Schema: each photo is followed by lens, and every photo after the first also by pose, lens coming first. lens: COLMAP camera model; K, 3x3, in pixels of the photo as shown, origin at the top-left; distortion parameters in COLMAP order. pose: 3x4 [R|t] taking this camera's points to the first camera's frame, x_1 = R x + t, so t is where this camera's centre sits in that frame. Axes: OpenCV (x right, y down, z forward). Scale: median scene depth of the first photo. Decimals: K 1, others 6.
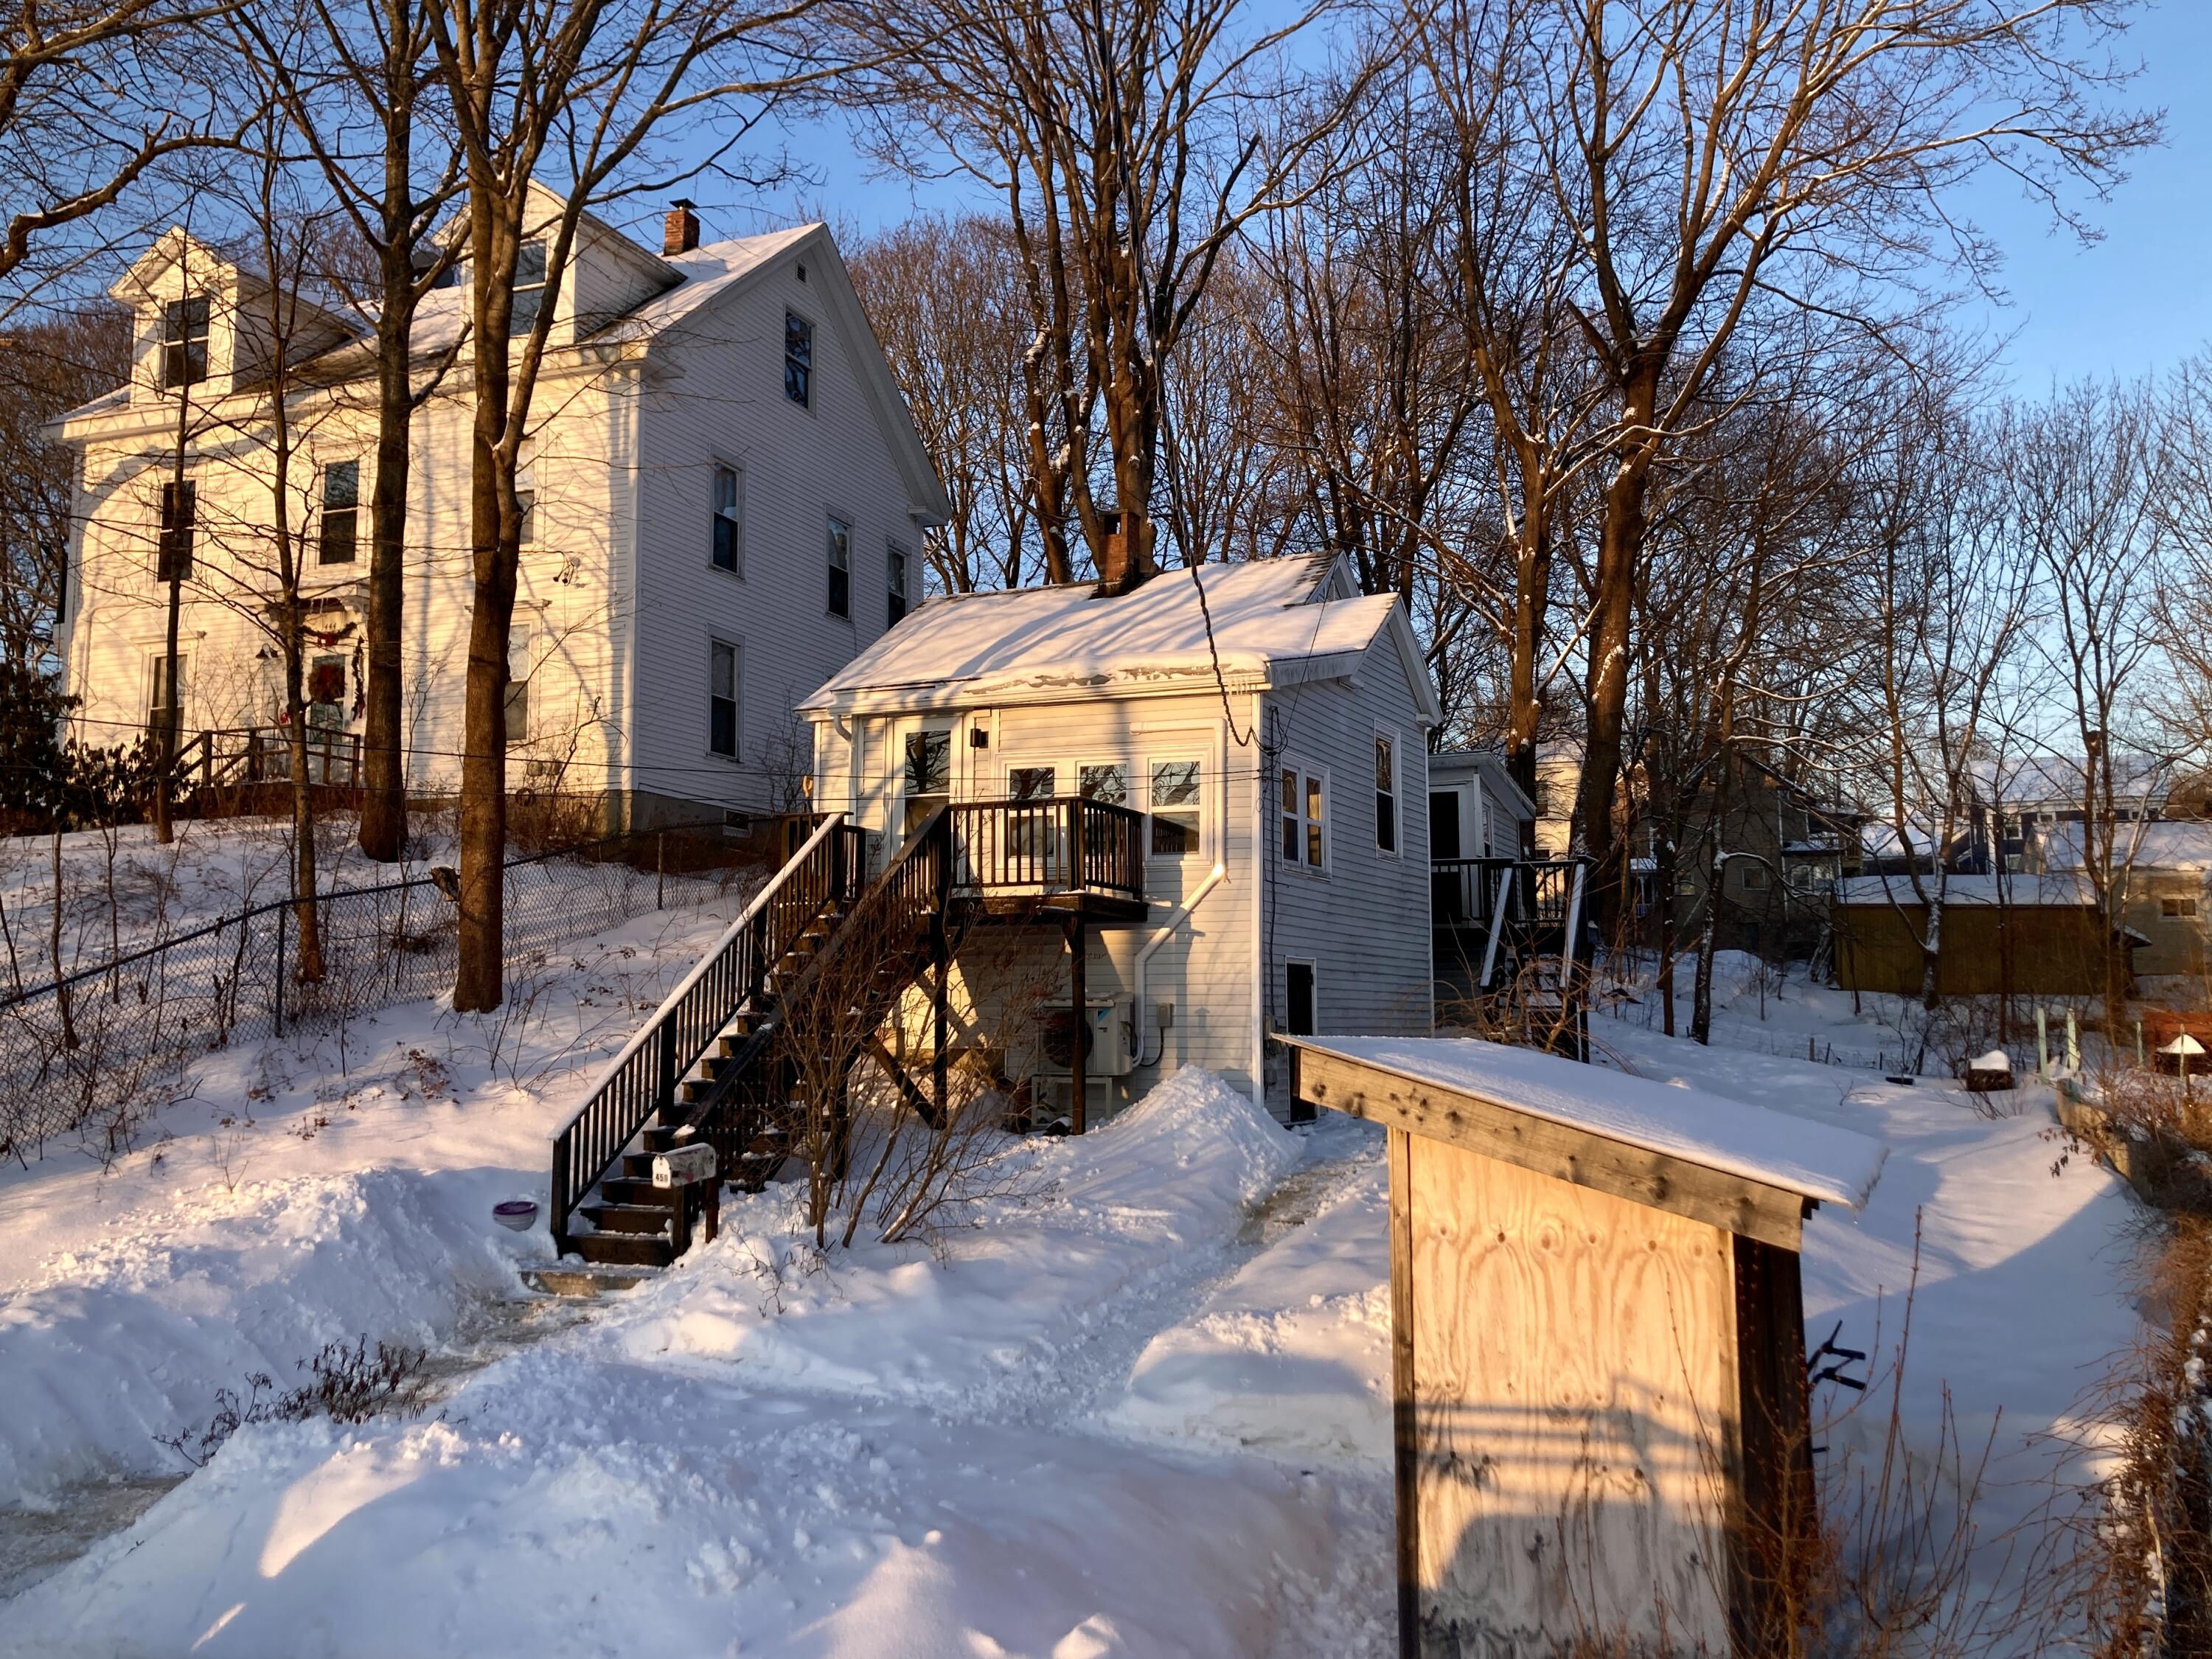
lens RADIAL K [[1723.1, 0, 1102.5], [0, 1723.1, 781.8], [0, 0, 1]] dist [0.000702, -0.003014]
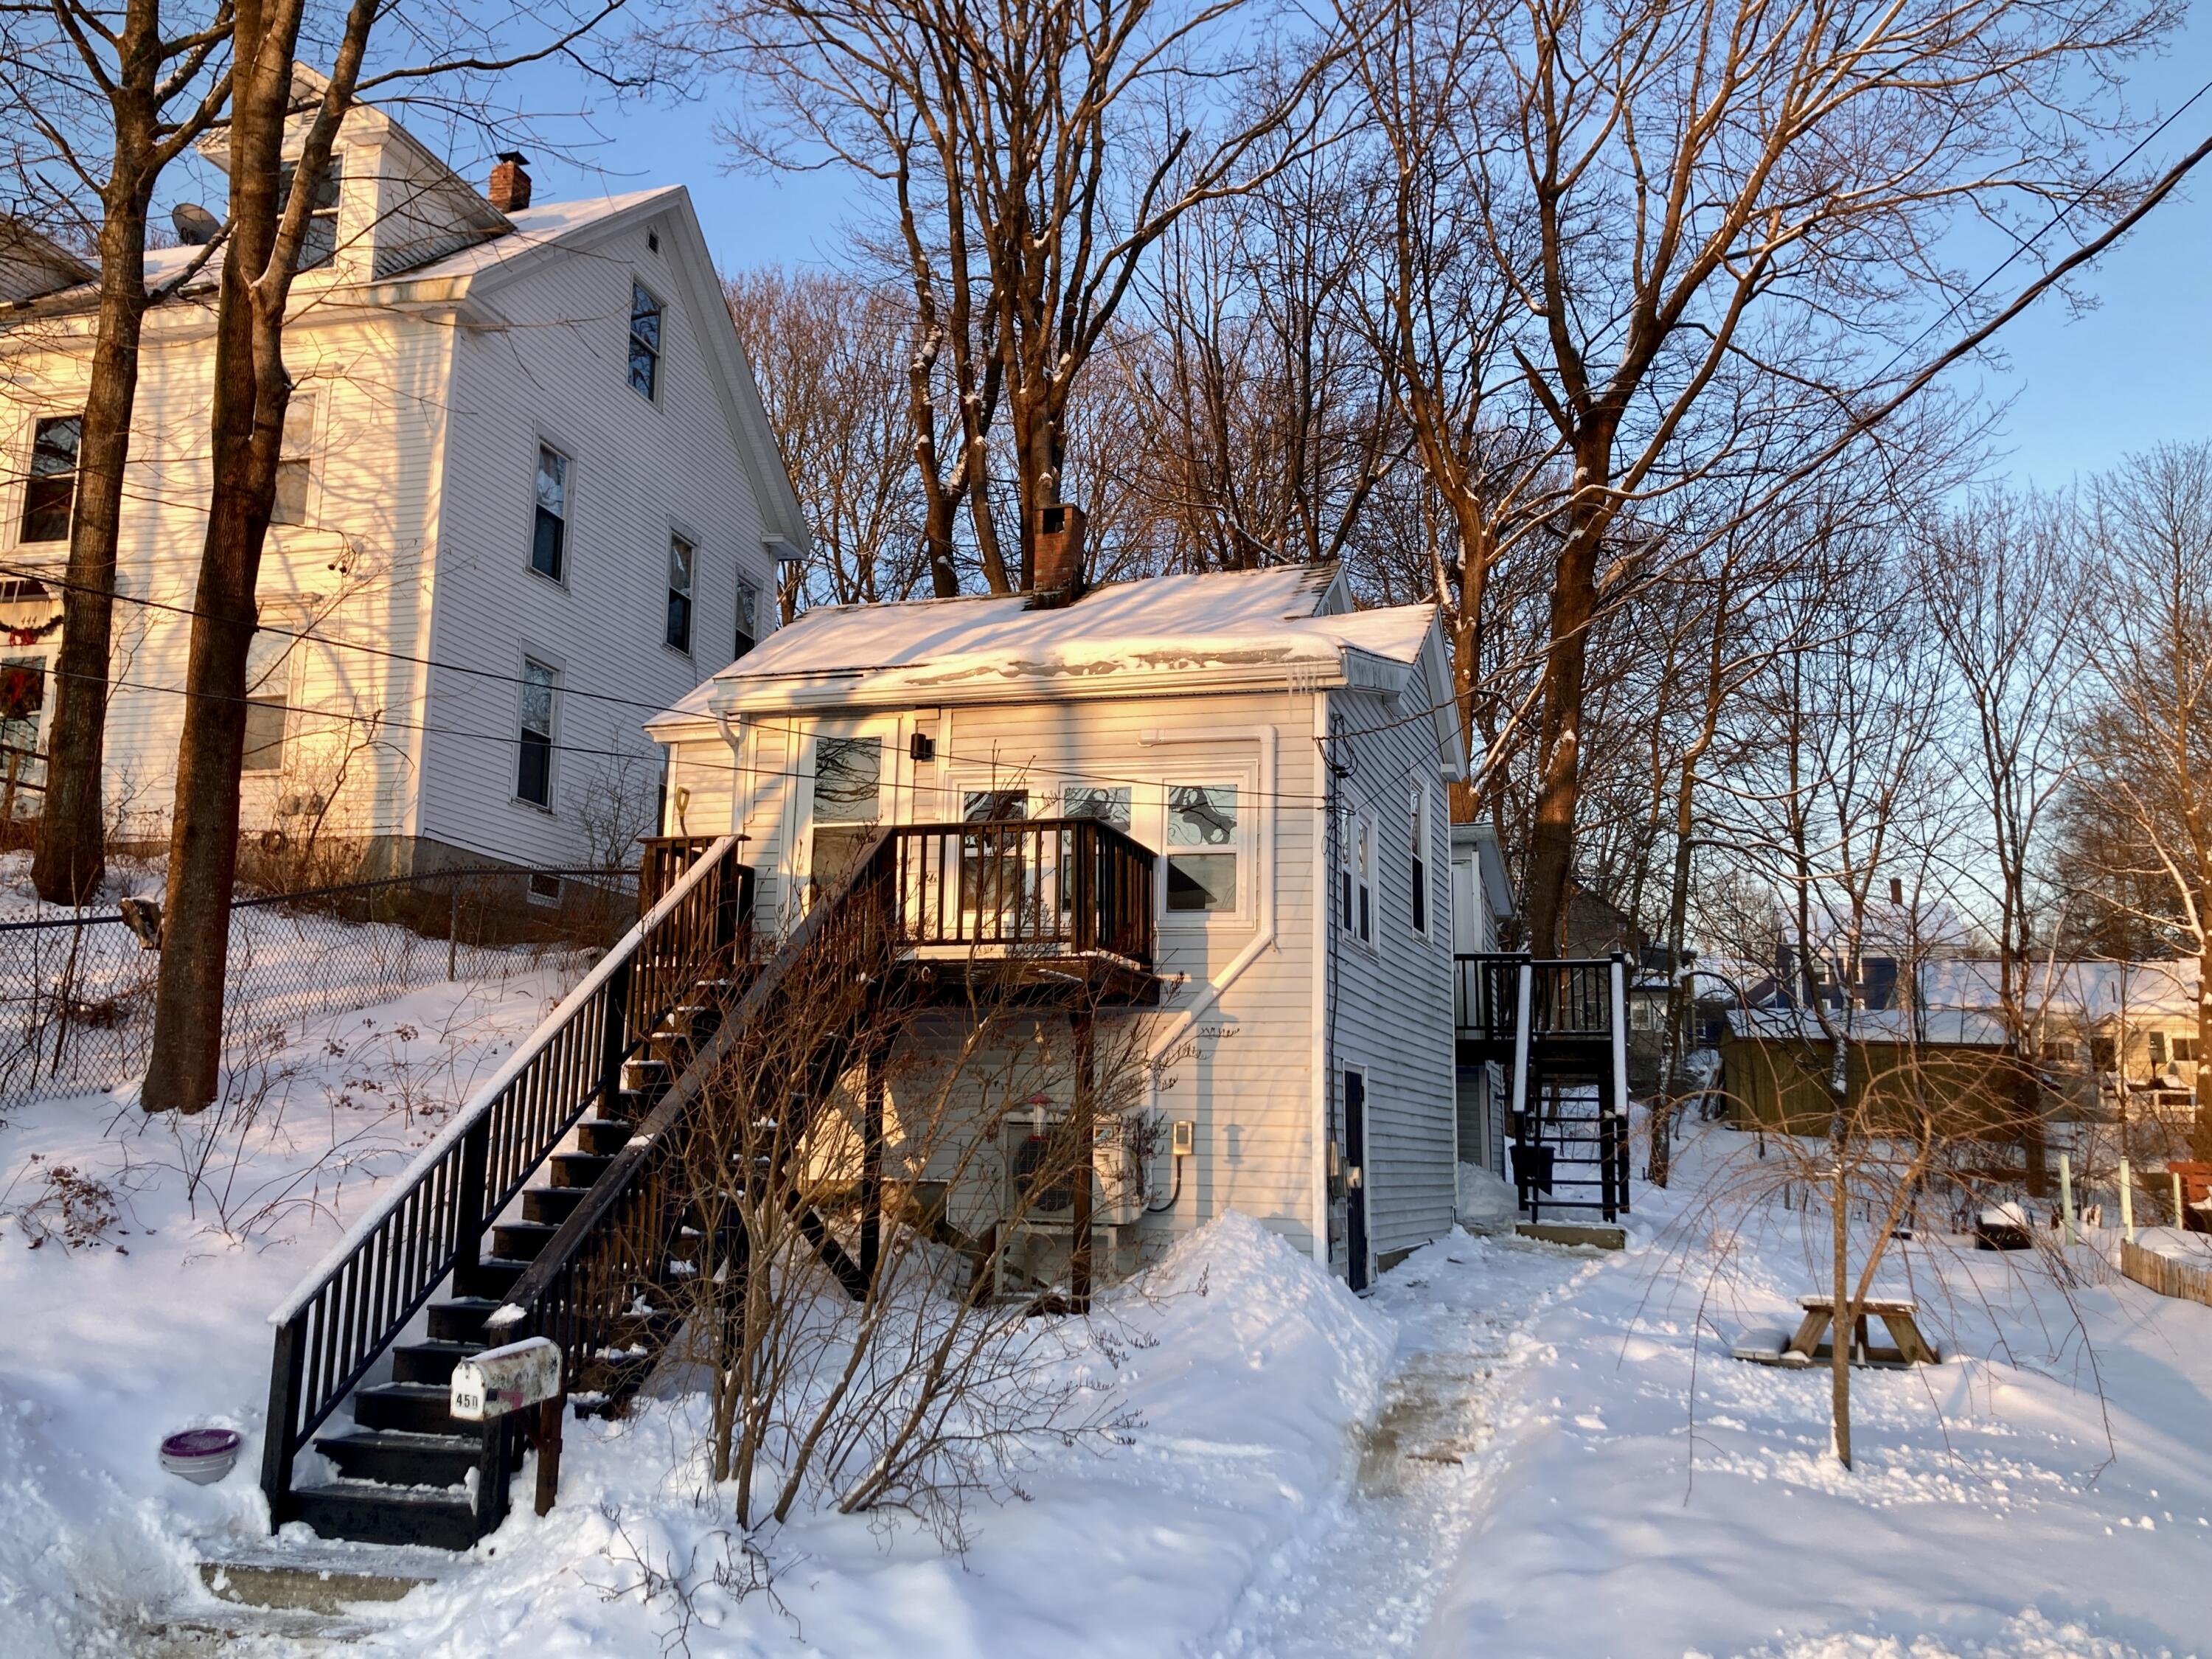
lens RADIAL K [[1838.8, 0, 1096.8], [0, 1838.8, 777.9], [0, 0, 1]] dist [0.002010, 0.007269]
pose [[0.994984, 0.038903, 0.092154, -0.070511], [-0.033107, 0.997426, -0.063609, 0.034851], [-0.094391, 0.060239, 0.993711, 0.226916]]
